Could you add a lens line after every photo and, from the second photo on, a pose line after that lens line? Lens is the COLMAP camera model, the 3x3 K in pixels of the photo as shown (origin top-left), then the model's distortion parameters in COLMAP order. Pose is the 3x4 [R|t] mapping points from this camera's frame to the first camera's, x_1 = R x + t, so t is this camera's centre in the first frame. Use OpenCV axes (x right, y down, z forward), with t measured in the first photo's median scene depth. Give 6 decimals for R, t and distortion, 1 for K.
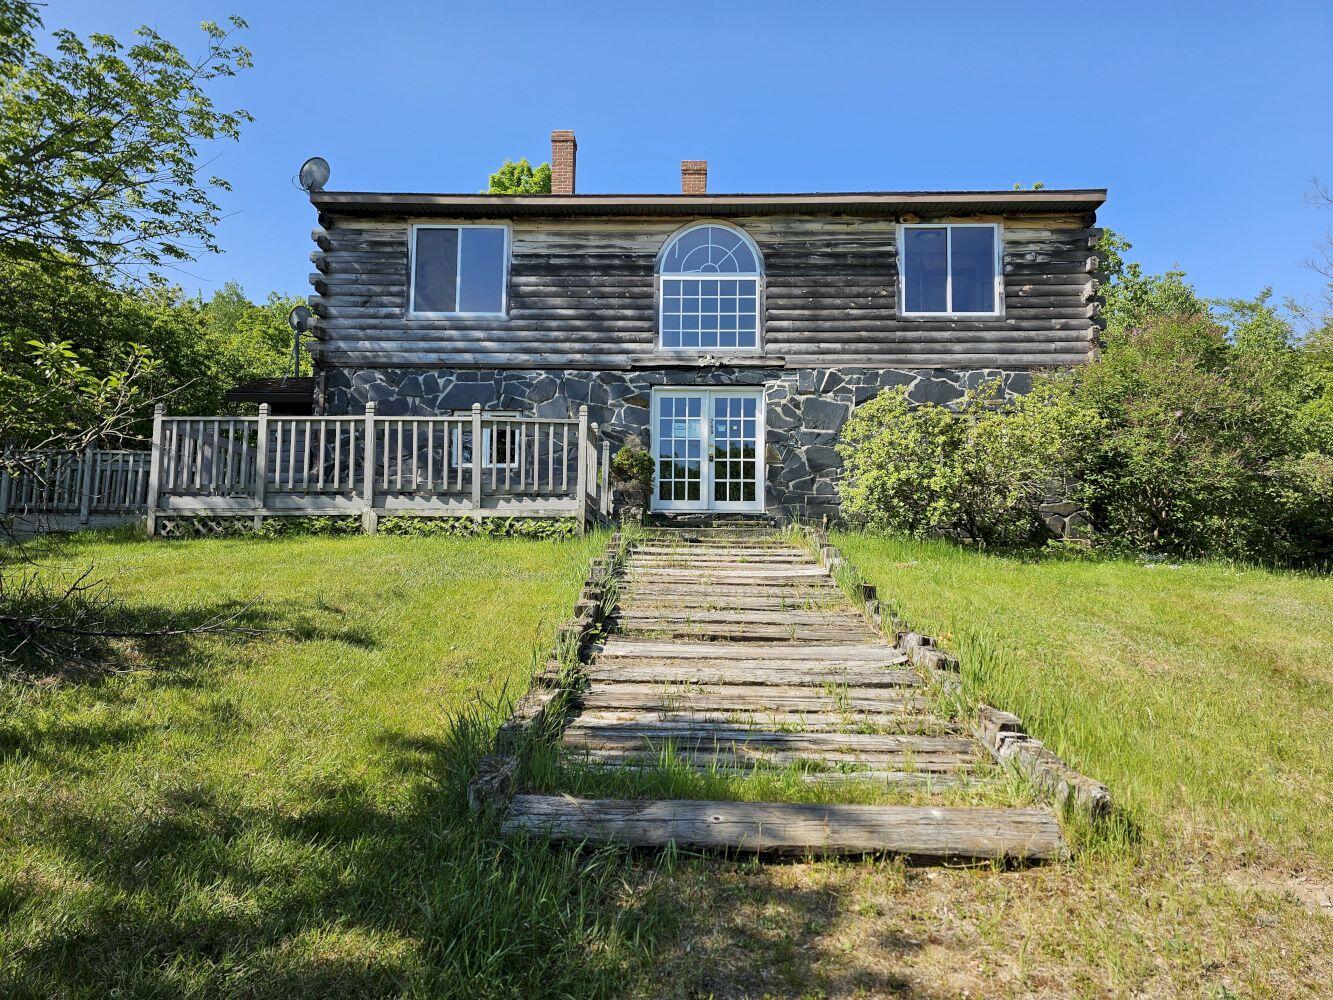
lens RADIAL K [[874.0, 0, 670.4], [0, 874.0, 496.3], [0, 0, 1]] dist [0.055242, -0.002442]
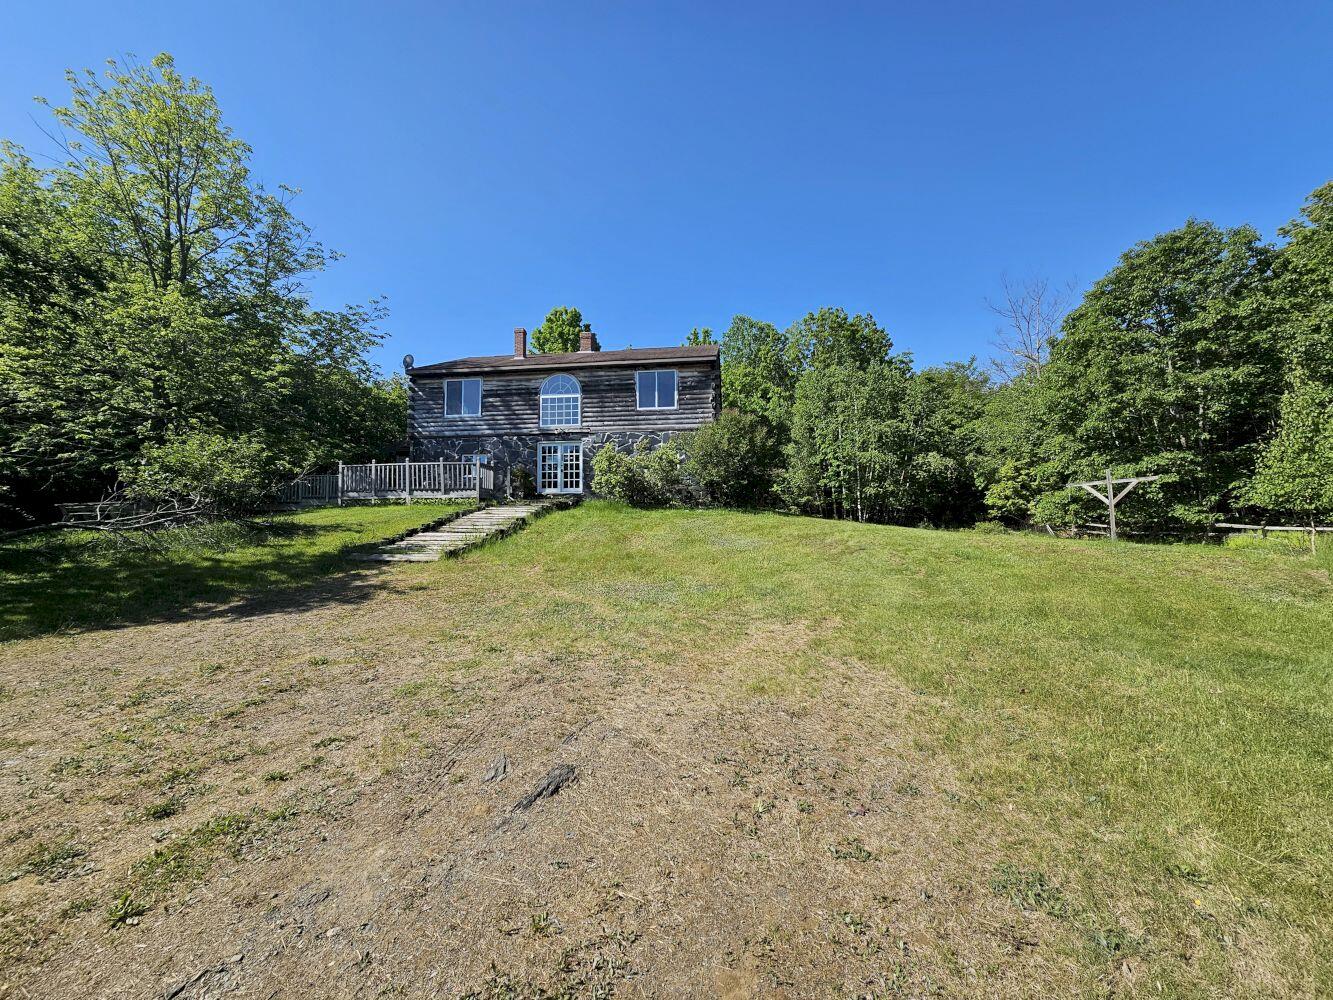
lens RADIAL K [[541.1, 0, 661.3], [0, 541.1, 503.6], [0, 0, 1]] dist [-0.000886, 0.000058]
pose [[0.993935, -0.020318, -0.108077, 0.483791], [0.025655, 0.998507, 0.048227, -0.017435], [0.106936, -0.050707, 0.992972, -0.479322]]
